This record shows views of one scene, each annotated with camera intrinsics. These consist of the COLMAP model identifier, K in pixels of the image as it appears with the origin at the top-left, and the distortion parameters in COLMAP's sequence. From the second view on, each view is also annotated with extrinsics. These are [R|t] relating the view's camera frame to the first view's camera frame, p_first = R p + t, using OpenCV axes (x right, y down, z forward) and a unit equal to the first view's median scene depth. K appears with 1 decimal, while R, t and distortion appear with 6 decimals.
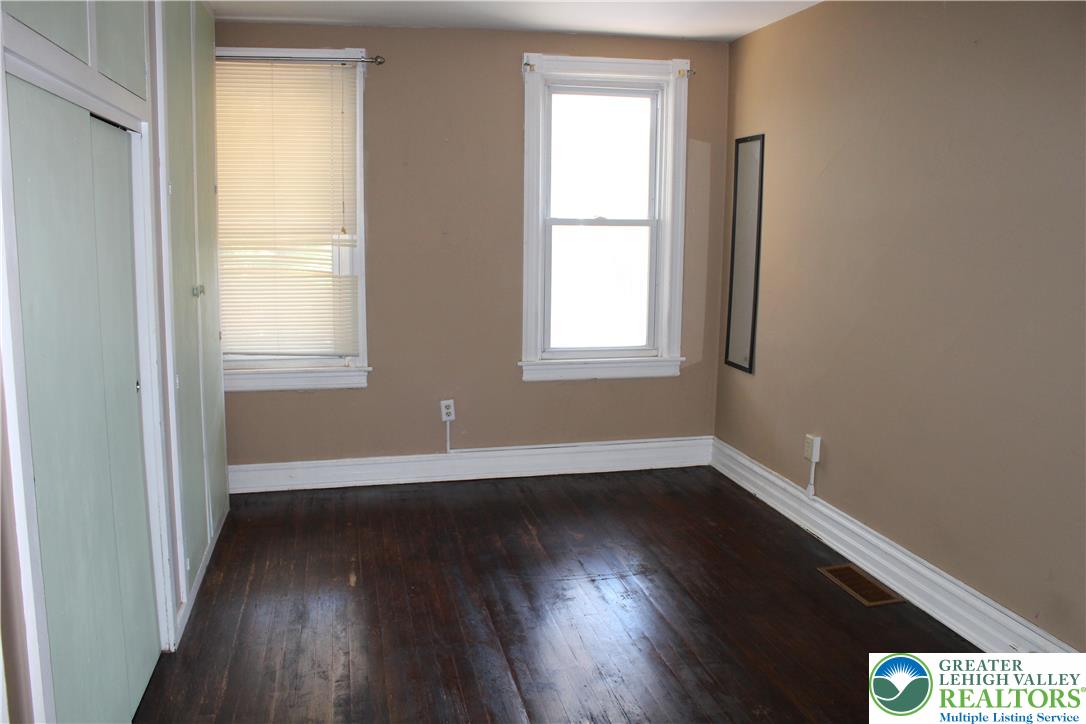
lens RADIAL K [[906.3, 0, 543.0], [0, 906.3, 362.0], [0, 0, 1]] dist [-0.147038, 0.006595]
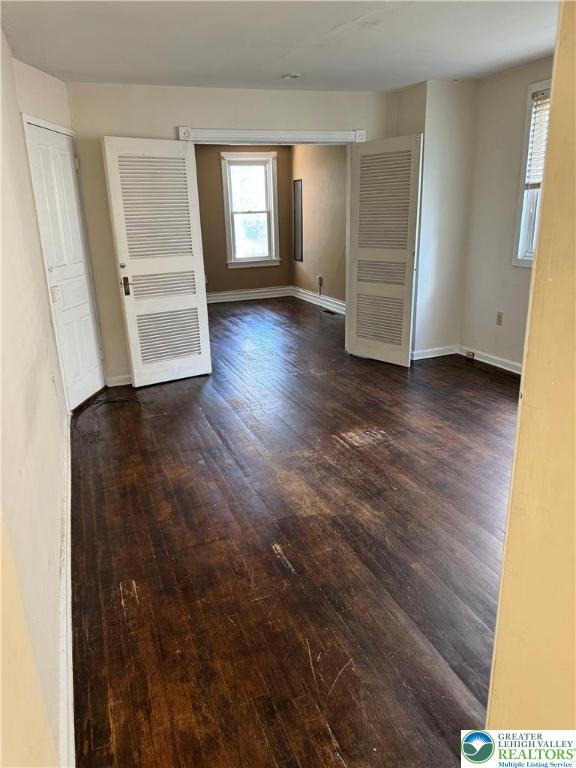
lens RADIAL K [[536.7, 0, 288.0], [0, 536.7, 384.0], [0, 0, 1]] dist [0.145341, -0.230457]
pose [[0.988512, -0.079649, 0.128455, -0.089655], [0.059371, 0.986190, 0.154608, 0.136541], [-0.138996, -0.145205, 0.979590, -0.877261]]
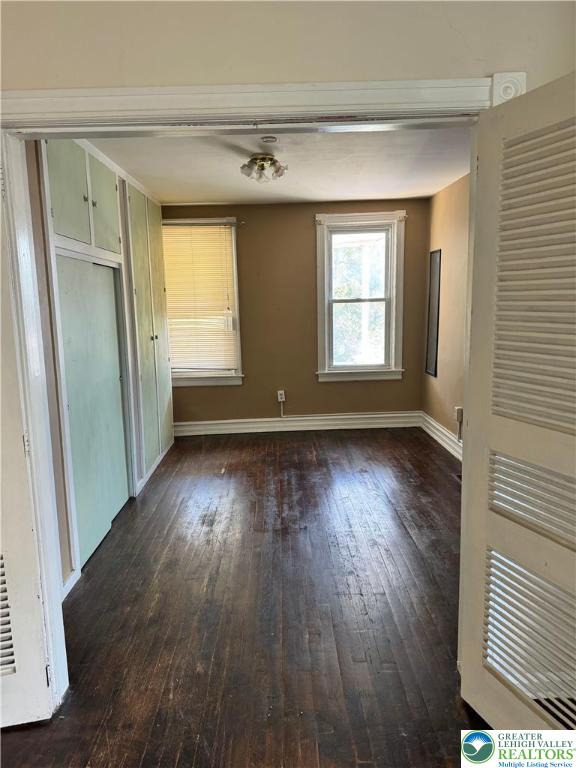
lens RADIAL K [[536.7, 0, 288.0], [0, 536.7, 384.0], [0, 0, 1]] dist [0.145341, -0.230457]
pose [[0.981022, -0.003195, -0.193872, 0.143957], [0.003168, 0.999995, -0.000452, 0.026705], [0.193873, -0.000171, 0.981027, -0.182476]]
